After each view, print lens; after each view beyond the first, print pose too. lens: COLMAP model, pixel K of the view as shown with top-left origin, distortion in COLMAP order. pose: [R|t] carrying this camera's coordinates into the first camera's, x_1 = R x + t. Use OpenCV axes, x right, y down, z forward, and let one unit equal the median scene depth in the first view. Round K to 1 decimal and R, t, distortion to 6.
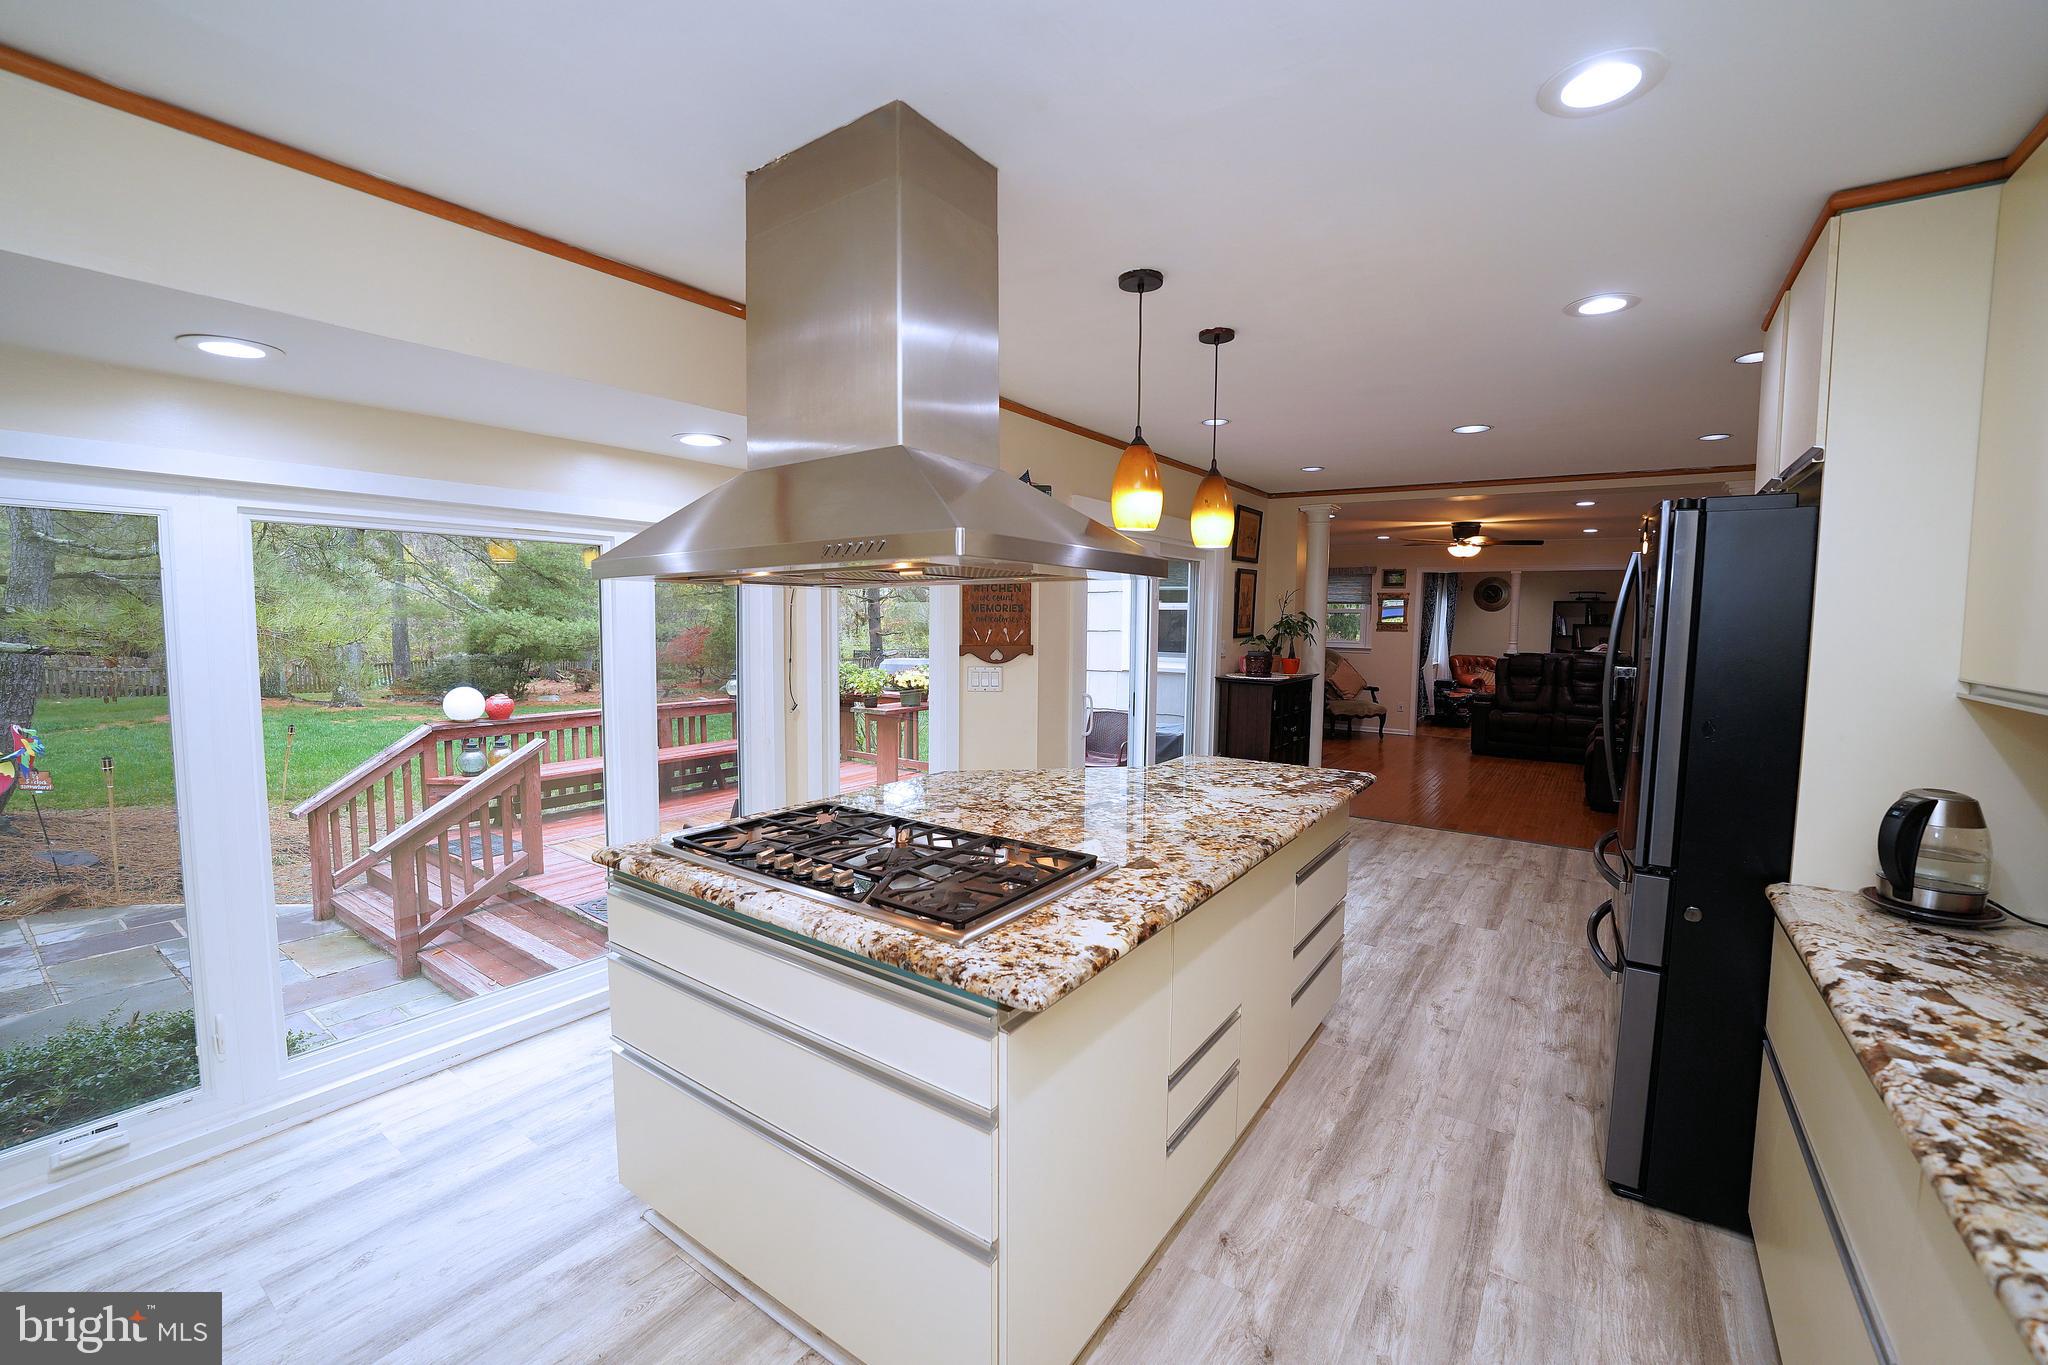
lens RADIAL K [[836.9, 0, 1024.0], [0, 836.9, 682.5], [0, 0, 1]] dist [-0.000438, -0.000002]
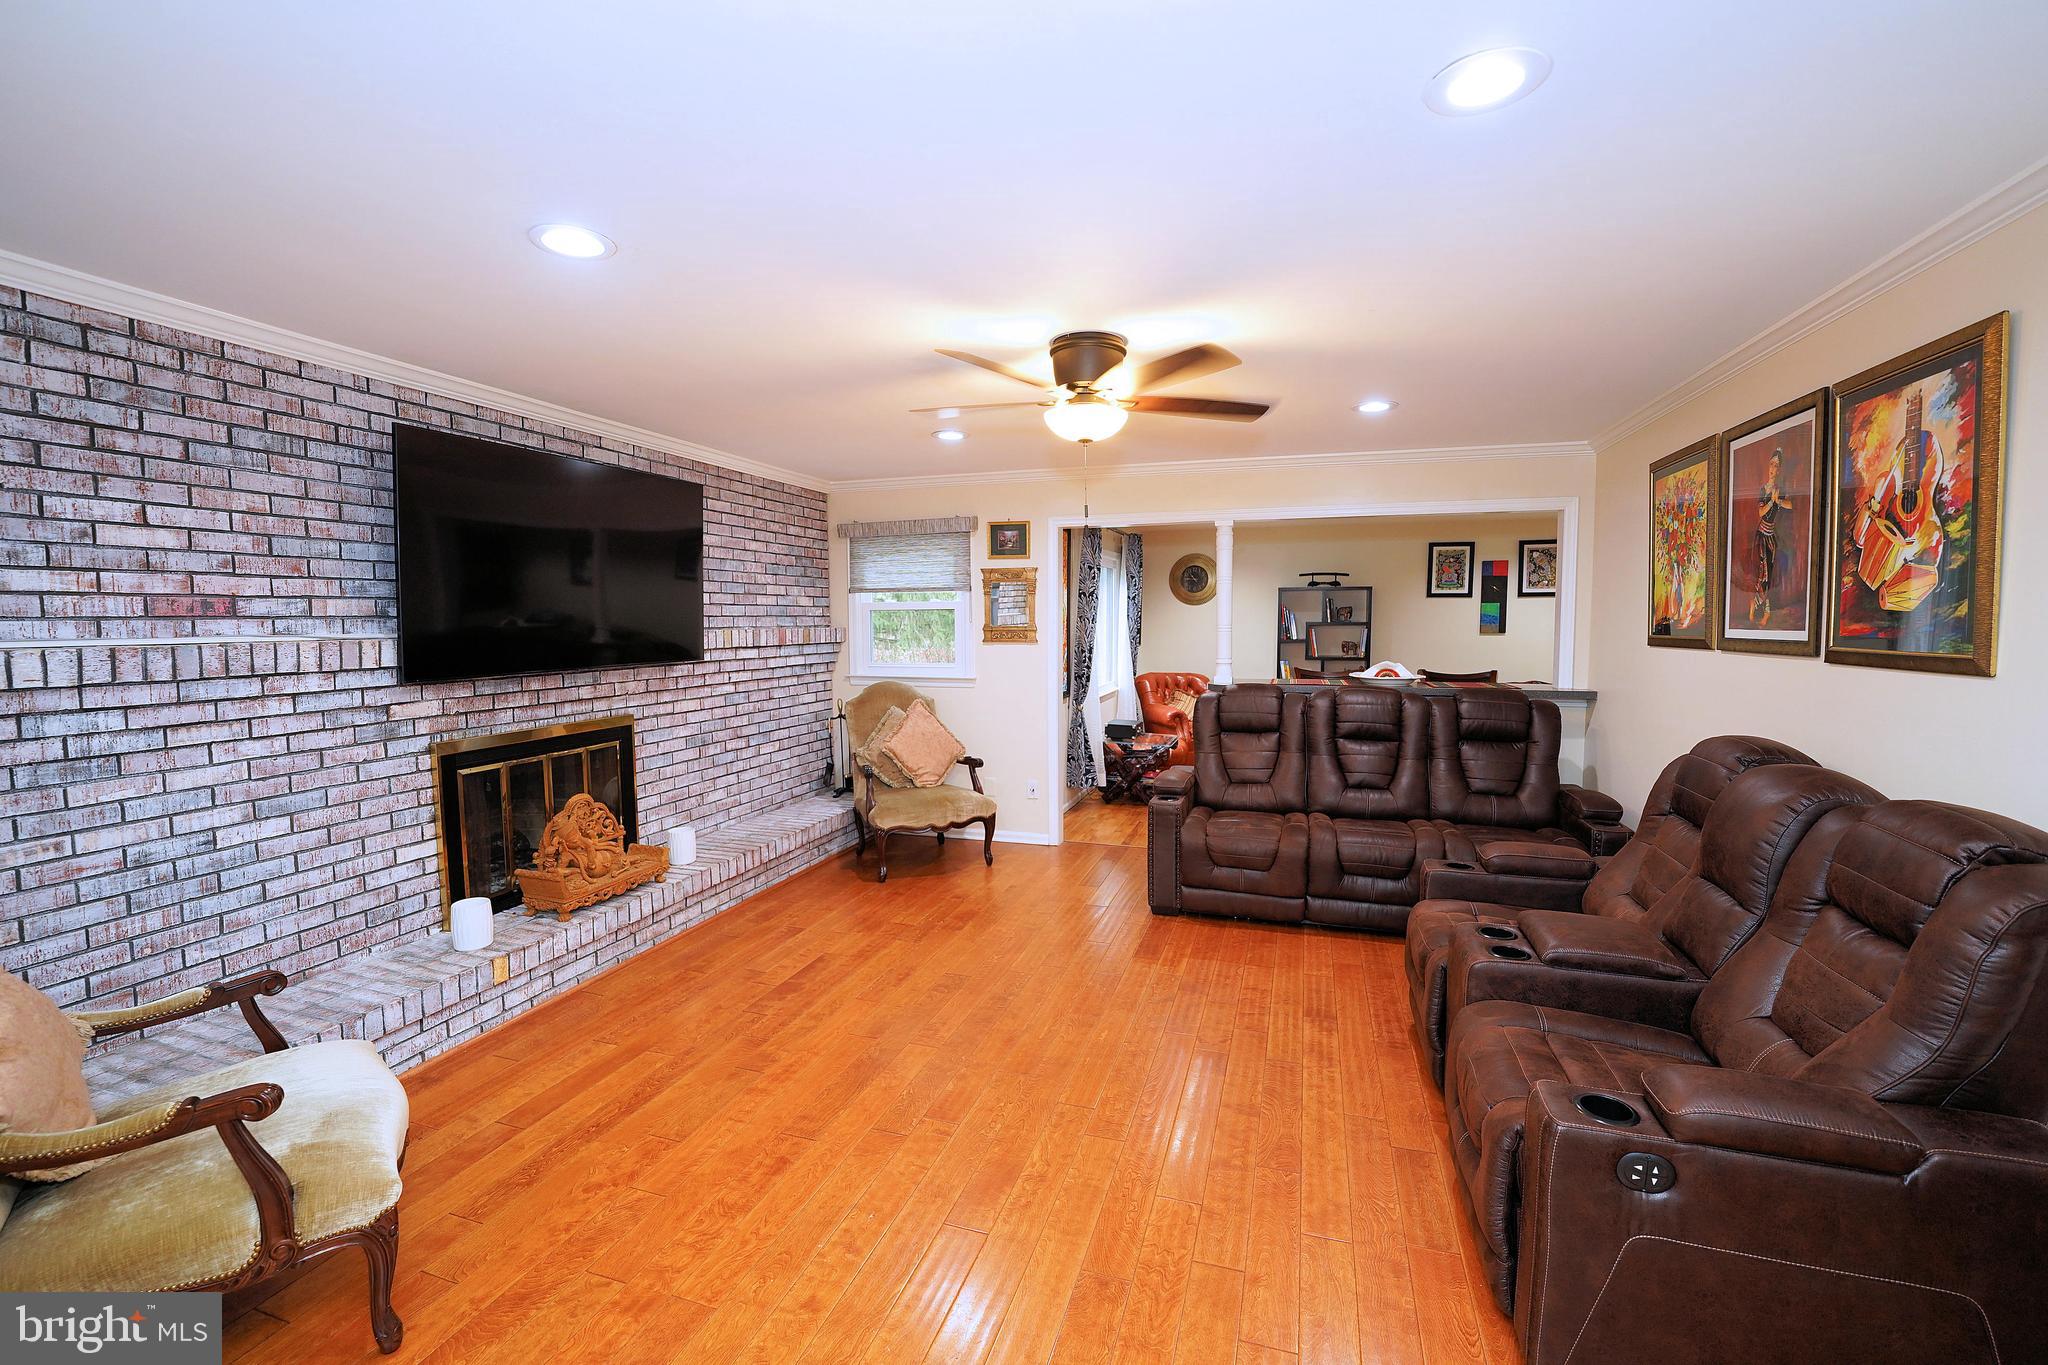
lens RADIAL K [[830.2, 0, 1024.0], [0, 830.2, 682.5], [0, 0, 1]] dist [0.000232, 0.000002]
pose [[0.958046, -0.034833, 0.284489, 0.315936], [0.034995, 0.999377, 0.004516, -0.040758], [-0.284469, 0.005629, 0.958669, 0.537326]]
